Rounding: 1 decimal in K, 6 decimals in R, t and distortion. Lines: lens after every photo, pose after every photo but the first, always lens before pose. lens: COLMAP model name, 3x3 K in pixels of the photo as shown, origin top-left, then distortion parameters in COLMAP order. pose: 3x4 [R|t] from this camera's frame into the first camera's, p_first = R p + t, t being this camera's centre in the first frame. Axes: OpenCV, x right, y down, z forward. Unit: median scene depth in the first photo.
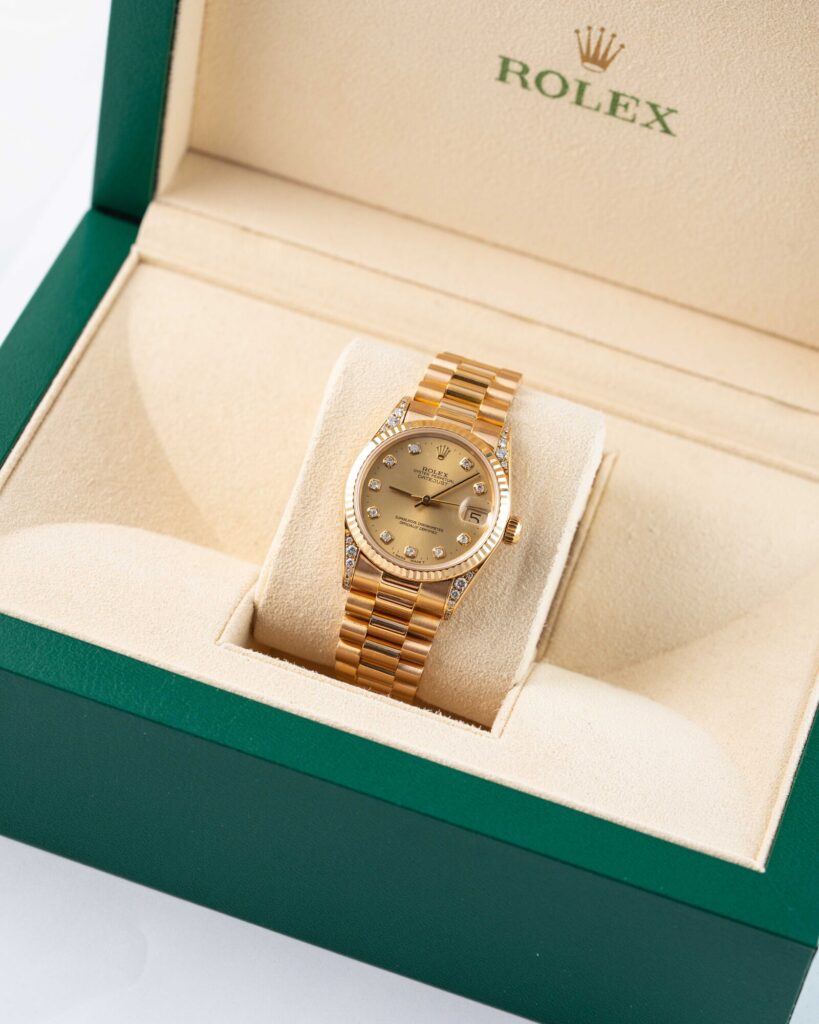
lens RADIAL K [[4734.6, 0, 409.5], [0, 4734.6, 512.0], [0, 0, 1]] dist [-0.152656, -6.603652]
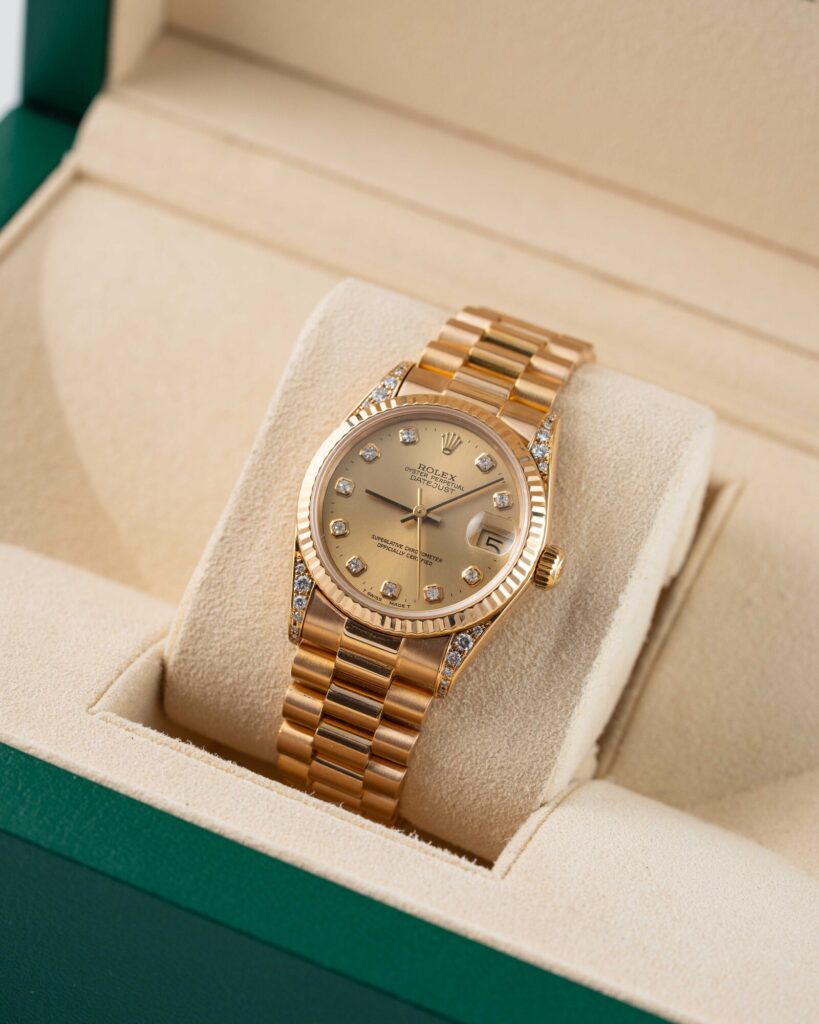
lens RADIAL K [[4734.6, 0, 409.5], [0, 4734.6, 512.0], [0, 0, 1]] dist [-0.152656, -6.603652]
pose [[0.992694, 0.052765, -0.108514, 0.072969], [-0.059910, 0.996171, -0.063672, 0.038983], [0.104739, 0.069708, 0.992054, 0.343441]]
